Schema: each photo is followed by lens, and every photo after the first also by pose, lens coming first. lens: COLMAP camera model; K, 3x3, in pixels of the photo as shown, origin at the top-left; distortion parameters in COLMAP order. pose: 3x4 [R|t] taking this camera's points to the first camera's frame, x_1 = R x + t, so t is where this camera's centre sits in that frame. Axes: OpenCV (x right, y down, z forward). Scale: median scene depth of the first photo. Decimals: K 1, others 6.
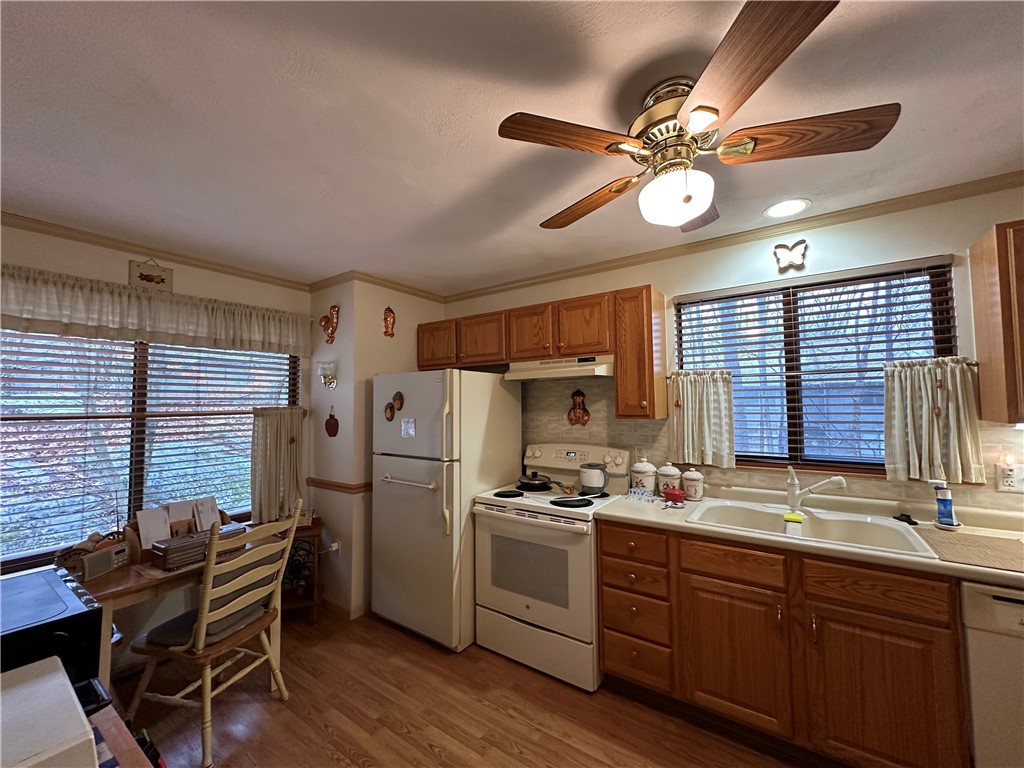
lens RADIAL K [[406.5, 0, 512.0], [0, 406.5, 384.0], [0, 0, 1]] dist [-0.001698, 0.000579]
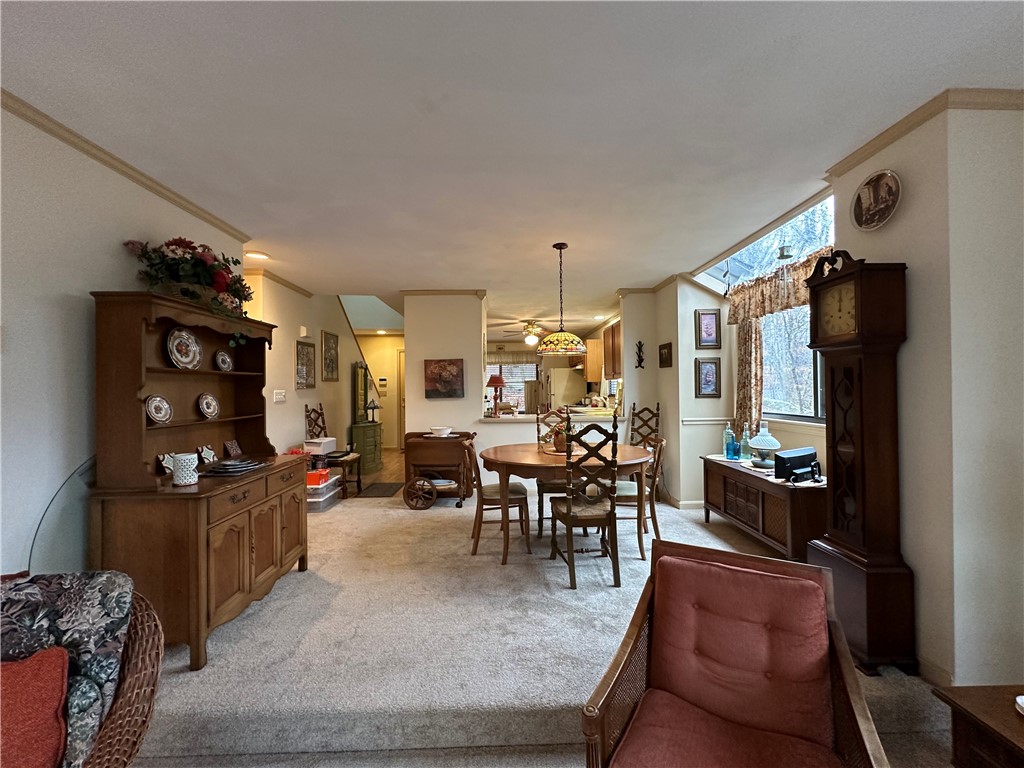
lens RADIAL K [[406.5, 0, 512.0], [0, 406.5, 384.0], [0, 0, 1]] dist [-0.001698, 0.000579]
pose [[0.586888, -0.007282, -0.809636, 2.621322], [0.044187, 0.998757, 0.023047, 0.002353], [0.808462, -0.049301, 0.586480, -1.382092]]
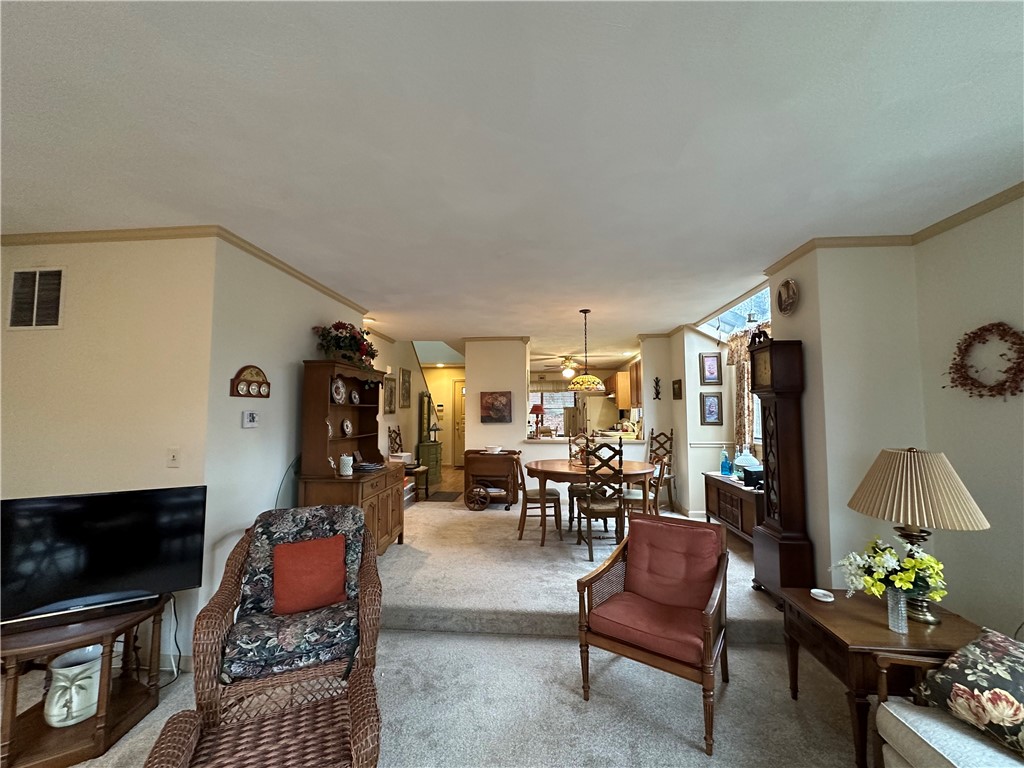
lens RADIAL K [[406.5, 0, 512.0], [0, 406.5, 384.0], [0, 0, 1]] dist [-0.001698, 0.000579]
pose [[0.499296, -0.052780, -0.864822, 3.056174], [0.038619, 0.998507, -0.038643, -0.036567], [0.865570, -0.014104, 0.500589, -1.661078]]
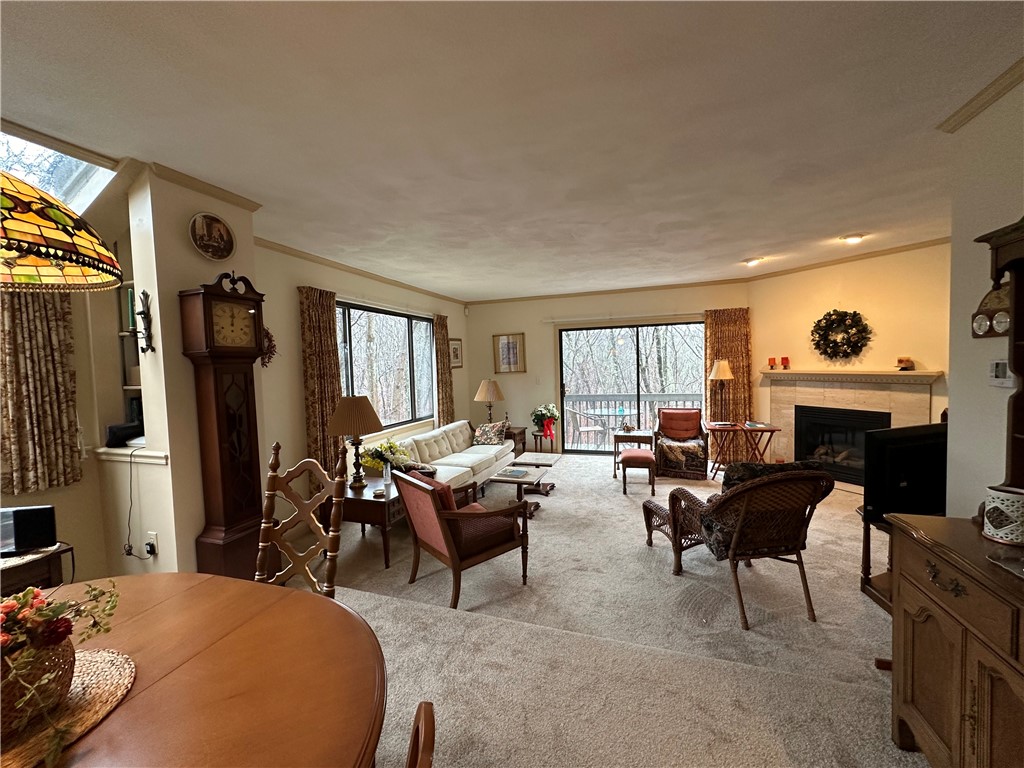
lens RADIAL K [[406.5, 0, 512.0], [0, 406.5, 384.0], [0, 0, 1]] dist [-0.001698, 0.000579]
pose [[-0.277690, -0.030002, 0.960202, 1.142324], [-0.014964, 0.999526, 0.026903, 0.004876], [-0.960554, -0.006898, -0.278007, -0.677115]]
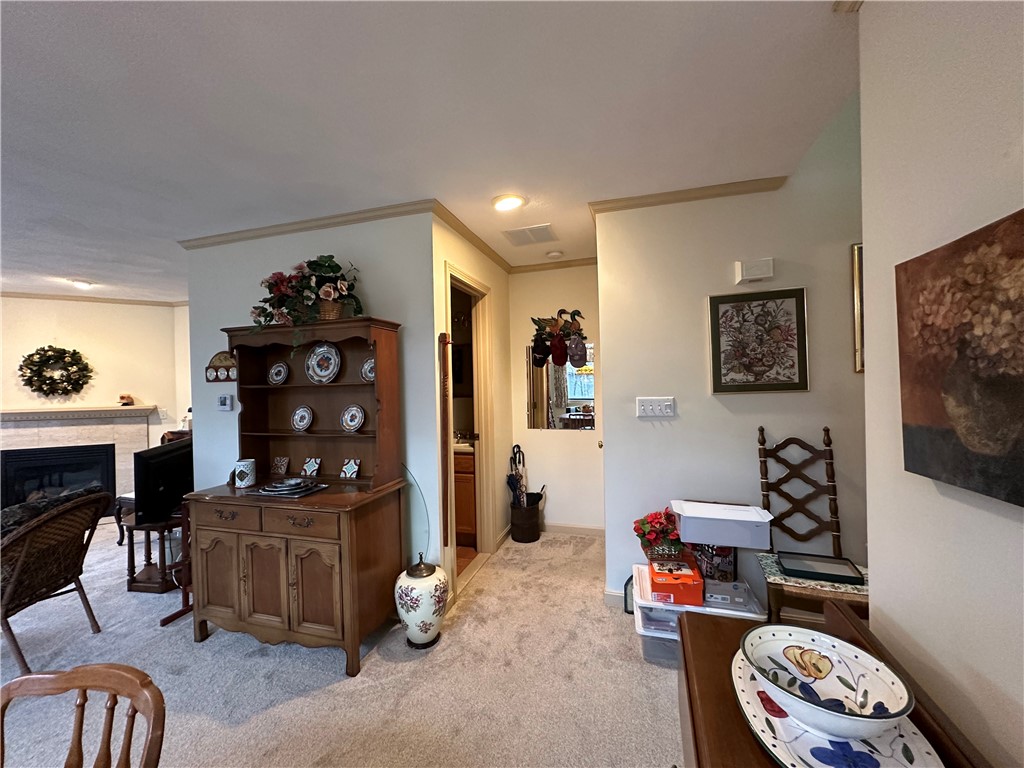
lens RADIAL K [[406.5, 0, 512.0], [0, 406.5, 384.0], [0, 0, 1]] dist [-0.001698, 0.000579]
pose [[-0.952689, 0.028726, -0.302585, 1.121512], [0.042139, 0.998393, -0.037890, 0.019736], [0.301011, -0.048848, -0.952369, -0.235725]]
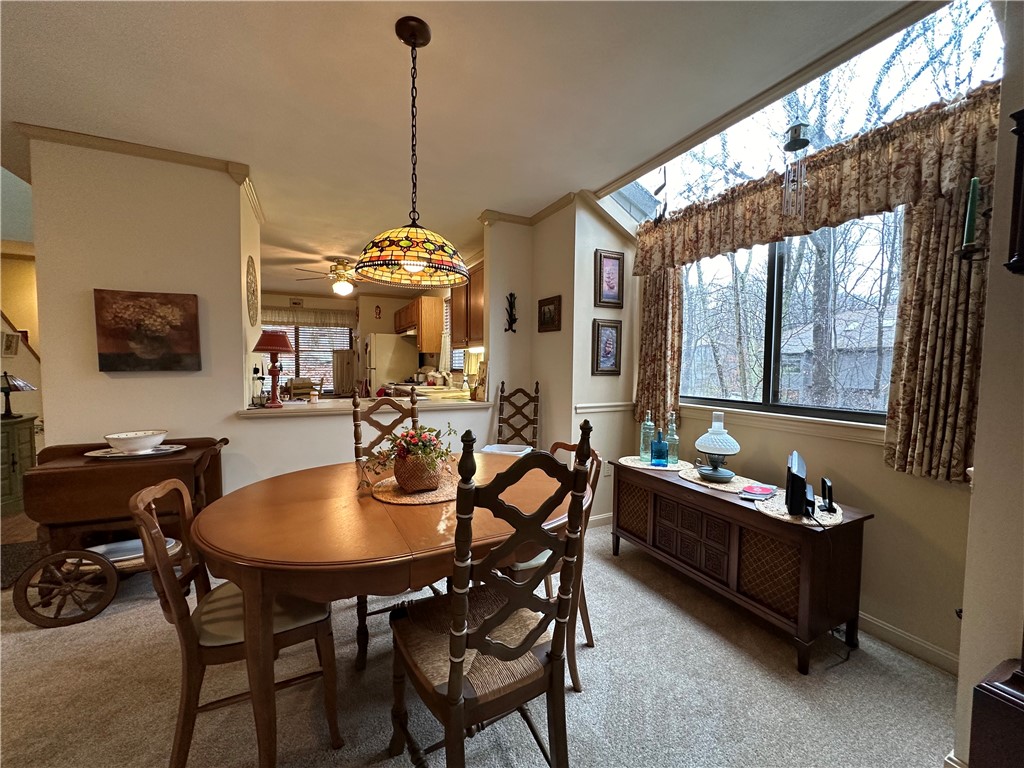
lens RADIAL K [[404.4, 0, 512.0], [0, 404.4, 384.0], [0, 0, 1]] dist [-0.000517, 0.000147]
pose [[0.877271, 0.041076, -0.478235, 2.007677], [0.005789, 0.995354, 0.096111, 0.045900], [0.479961, -0.087083, 0.872957, -0.890648]]
